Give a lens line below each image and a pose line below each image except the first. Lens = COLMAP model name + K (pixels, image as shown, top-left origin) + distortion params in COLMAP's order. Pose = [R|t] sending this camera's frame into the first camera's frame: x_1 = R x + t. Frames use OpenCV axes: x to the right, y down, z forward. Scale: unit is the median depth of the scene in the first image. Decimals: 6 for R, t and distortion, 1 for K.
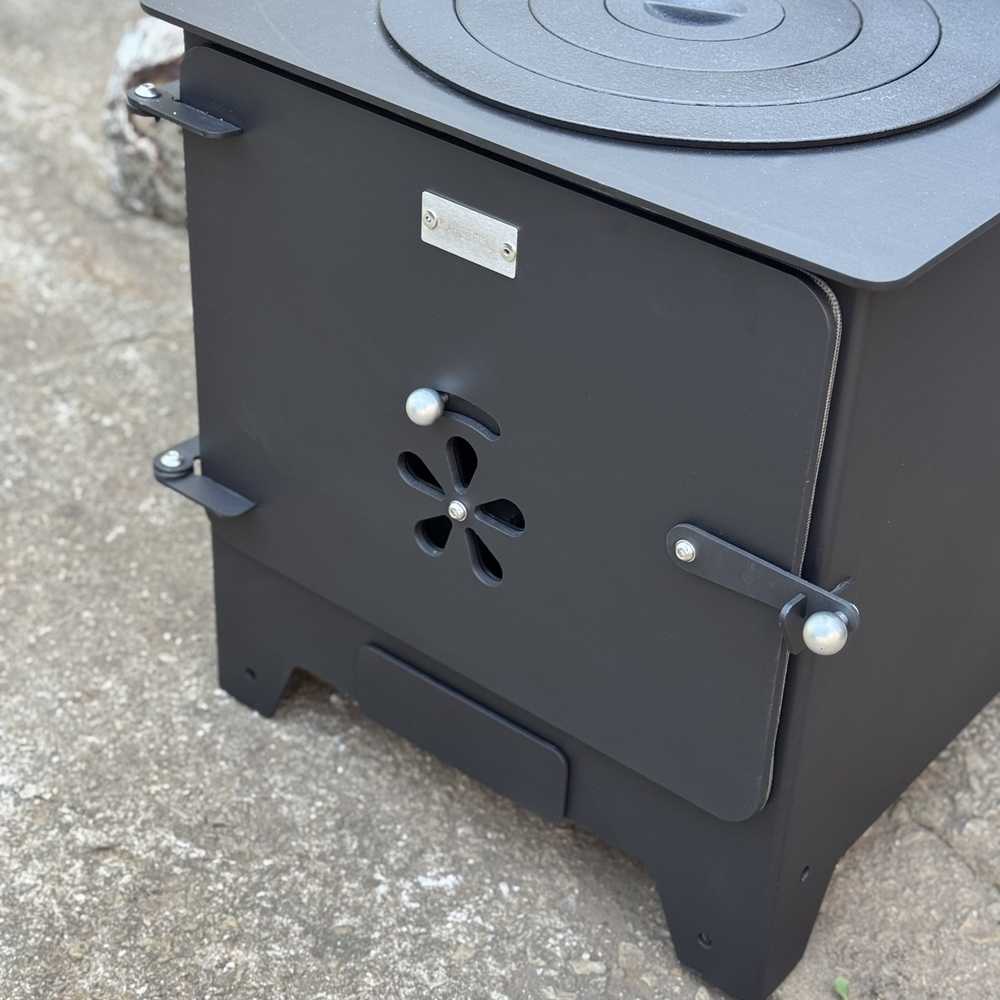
lens RADIAL K [[2013.8, 0, 500.0], [0, 2013.8, 500.0], [0, 0, 1]] dist [0.059767, 0.442145]
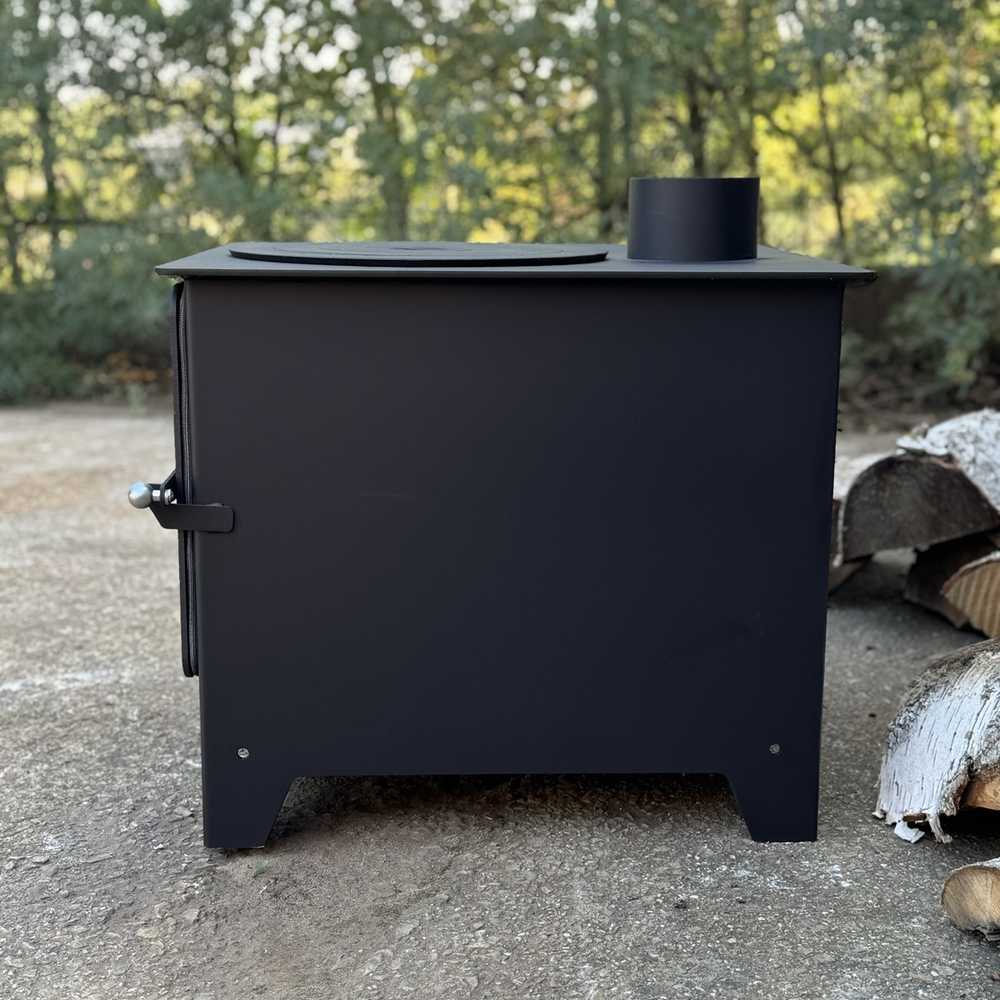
lens RADIAL K [[1572.6, 0, 500.0], [0, 1572.6, 500.0], [0, 0, 1]] dist [0.215142, -0.655846]
pose [[0.661248, 0.122462, -0.740104, 1.006836], [-0.404233, 0.889265, -0.214020, 0.172718], [0.631939, 0.440695, 0.637527, 0.265262]]
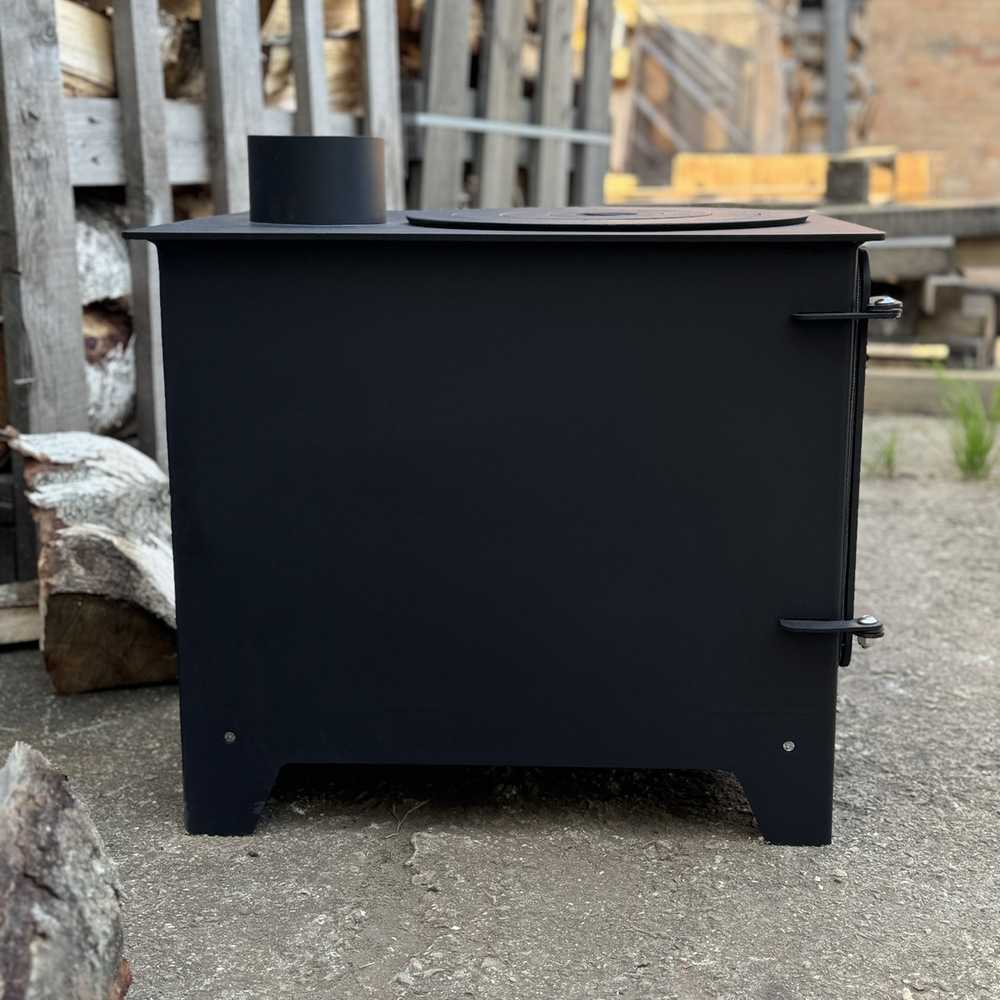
lens RADIAL K [[1572.6, 0, 500.0], [0, 1572.6, 500.0], [0, 0, 1]] dist [0.215142, -0.655846]
pose [[-0.595074, -0.212006, 0.775203, -0.764739], [0.433379, 0.727664, 0.531683, -0.685964], [-0.676808, 0.652348, -0.341135, 1.439242]]
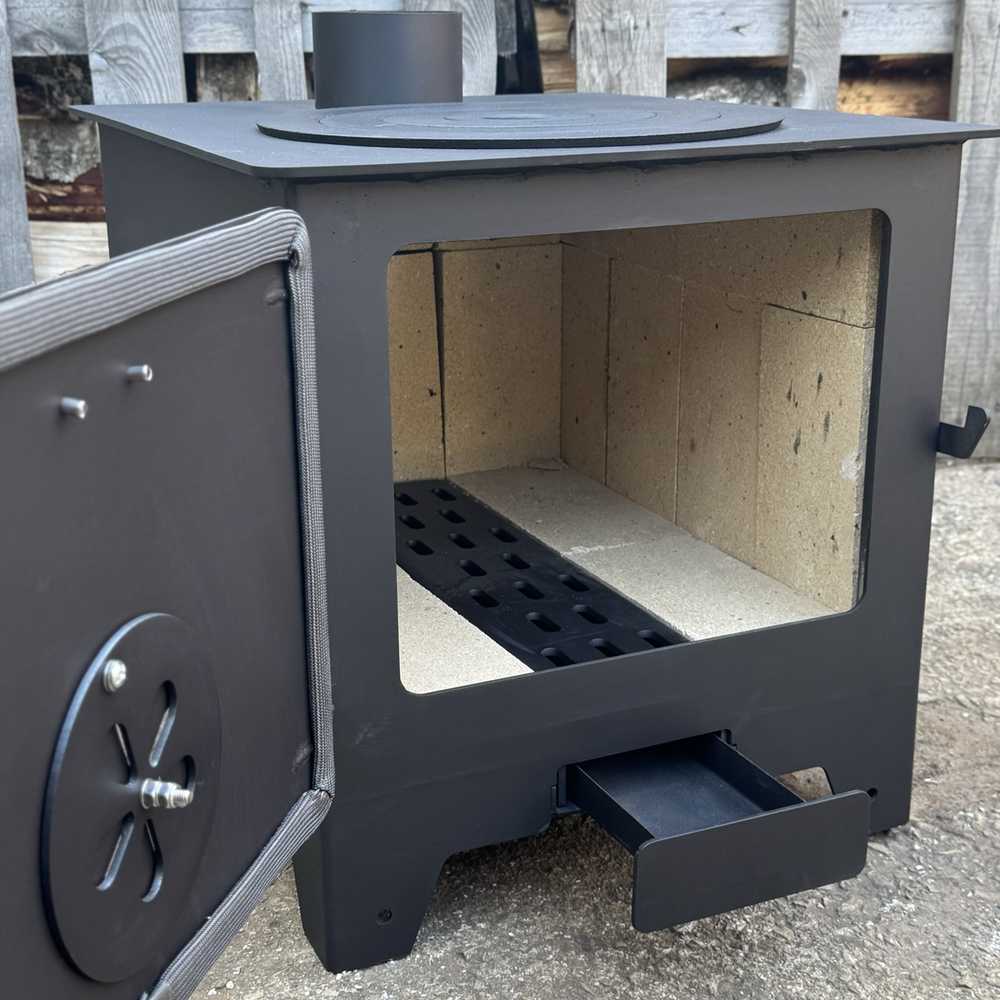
lens RADIAL K [[1572.6, 0, 500.0], [0, 1572.6, 500.0], [0, 0, 1]] dist [0.215142, -0.655846]
pose [[0.443075, -0.305568, 0.842800, -0.690875], [0.525094, 0.850432, 0.032284, -0.073790], [-0.726609, 0.428245, 0.537257, 0.529120]]
